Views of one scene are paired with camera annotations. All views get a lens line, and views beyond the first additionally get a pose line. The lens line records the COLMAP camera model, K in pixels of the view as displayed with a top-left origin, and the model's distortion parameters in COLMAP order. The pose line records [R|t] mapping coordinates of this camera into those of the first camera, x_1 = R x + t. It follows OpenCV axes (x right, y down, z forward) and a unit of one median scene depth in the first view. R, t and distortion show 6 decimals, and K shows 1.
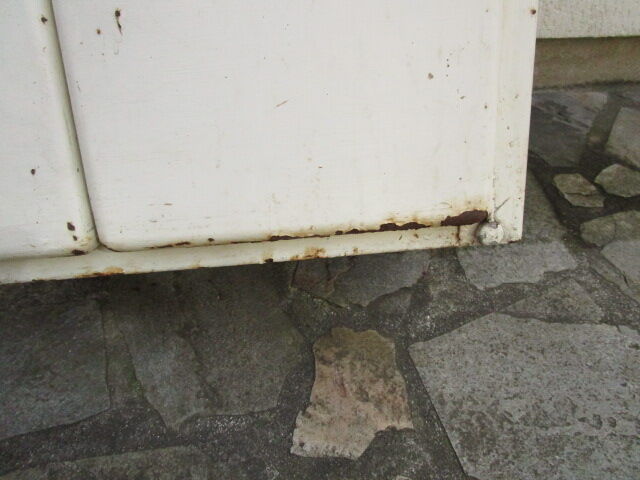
lens RADIAL K [[454.7, 0, 318.5], [0, 454.7, 239.6], [0, 0, 1]] dist [-0.024913, 0.002974]
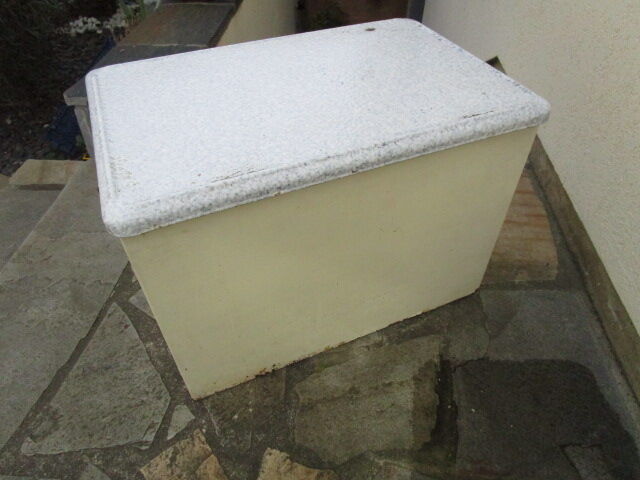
lens RADIAL K [[454.7, 0, 313.1], [0, 454.7, 241.2], [0, 0, 1]] dist [-0.024913, 0.002974]
pose [[-0.163714, 0.693232, -0.701874, 0.532302], [-0.691567, 0.426729, 0.582784, -0.932275], [0.703515, 0.580803, 0.409555, -0.084774]]
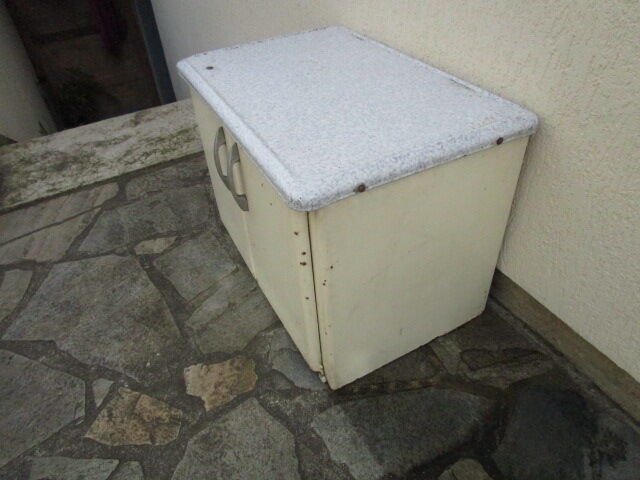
lens RADIAL K [[454.7, 0, 316.3], [0, 454.7, 238.0], [0, 0, 1]] dist [-0.024913, 0.002974]
pose [[0.385537, 0.579318, -0.718159, 1.227216], [-0.602895, 0.747365, 0.279219, -0.880189], [0.698483, 0.325325, 0.637405, -0.143478]]
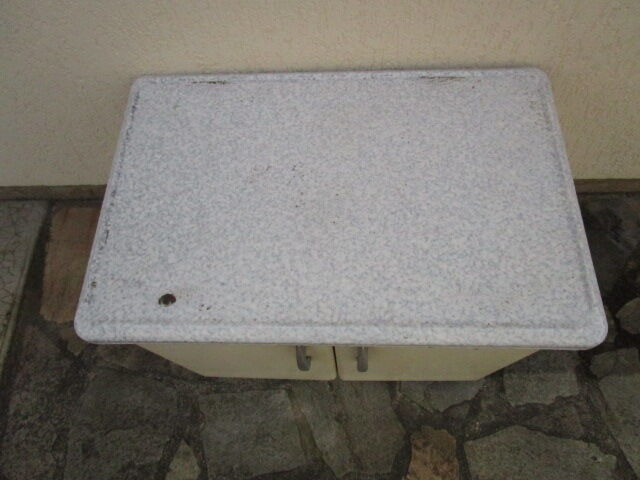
lens RADIAL K [[454.7, 0, 318.8], [0, 454.7, 243.6], [0, 0, 1]] dist [-0.024913, 0.002974]
pose [[0.993335, 0.074841, -0.087657, -0.286423], [-0.036738, 0.926435, 0.374659, -1.191140], [0.109248, -0.368941, 0.923010, -0.445923]]
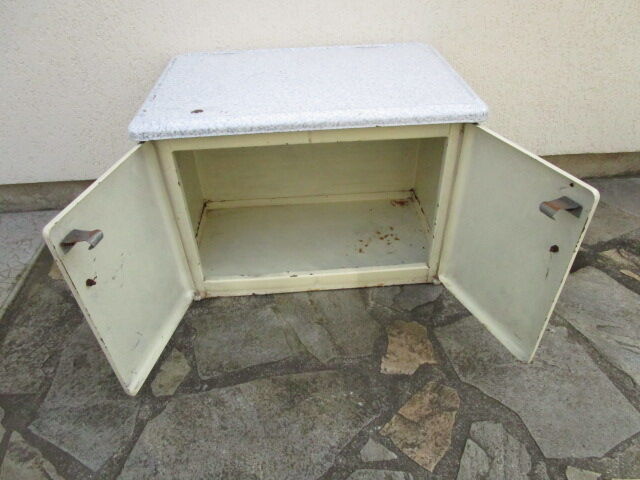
lens RADIAL K [[454.7, 0, 317.3], [0, 454.7, 238.8], [0, 0, 1]] dist [-0.024913, 0.002974]
pose [[0.999320, -0.000494, -0.036858, -0.250067], [-0.003310, 0.994667, -0.103083, 0.046853], [0.036713, 0.103135, 0.993990, -1.098985]]
